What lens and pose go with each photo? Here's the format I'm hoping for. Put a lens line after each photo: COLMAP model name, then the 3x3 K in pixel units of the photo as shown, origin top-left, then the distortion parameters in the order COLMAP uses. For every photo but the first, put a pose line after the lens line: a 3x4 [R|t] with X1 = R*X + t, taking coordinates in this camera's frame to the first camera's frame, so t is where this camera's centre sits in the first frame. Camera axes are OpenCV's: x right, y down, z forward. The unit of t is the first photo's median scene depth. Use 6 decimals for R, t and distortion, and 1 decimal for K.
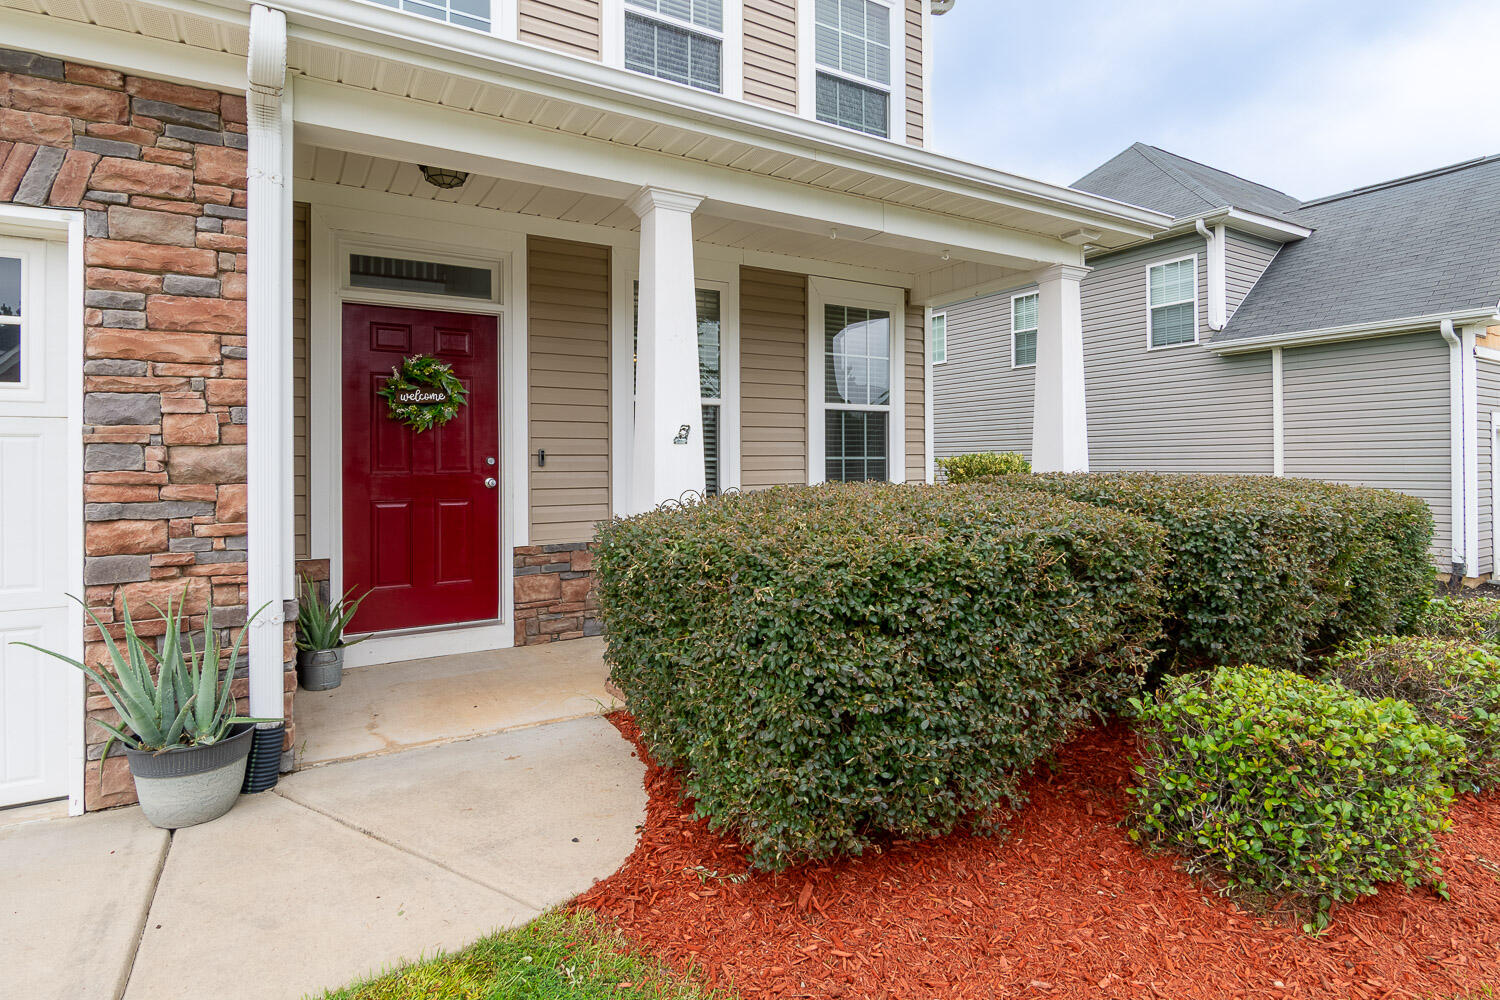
lens RADIAL K [[760.8, 0, 708.0], [0, 760.8, 451.2], [0, 0, 1]] dist [-0.008831, -0.005569]
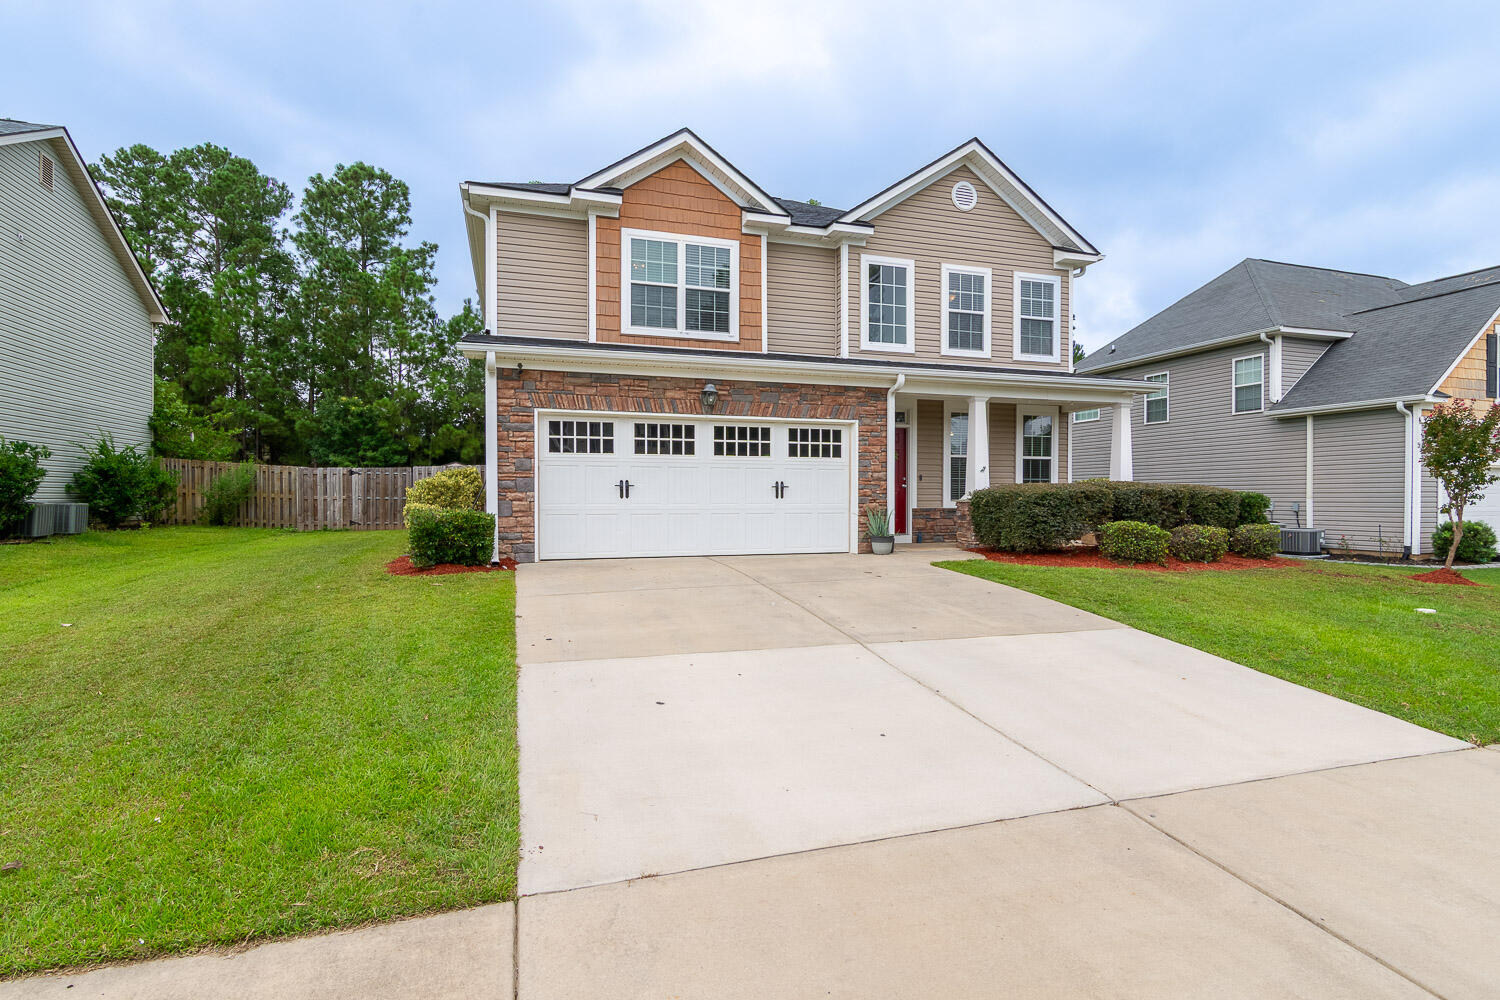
lens RADIAL K [[760.8, 0, 756.5], [0, 760.8, 504.7], [0, 0, 1]] dist [-0.008831, -0.005569]
pose [[0.988247, 0.006735, -0.152716, -0.289833], [-0.002982, 0.999688, 0.024790, 0.030723], [0.152836, -0.024043, 0.987959, -1.405082]]
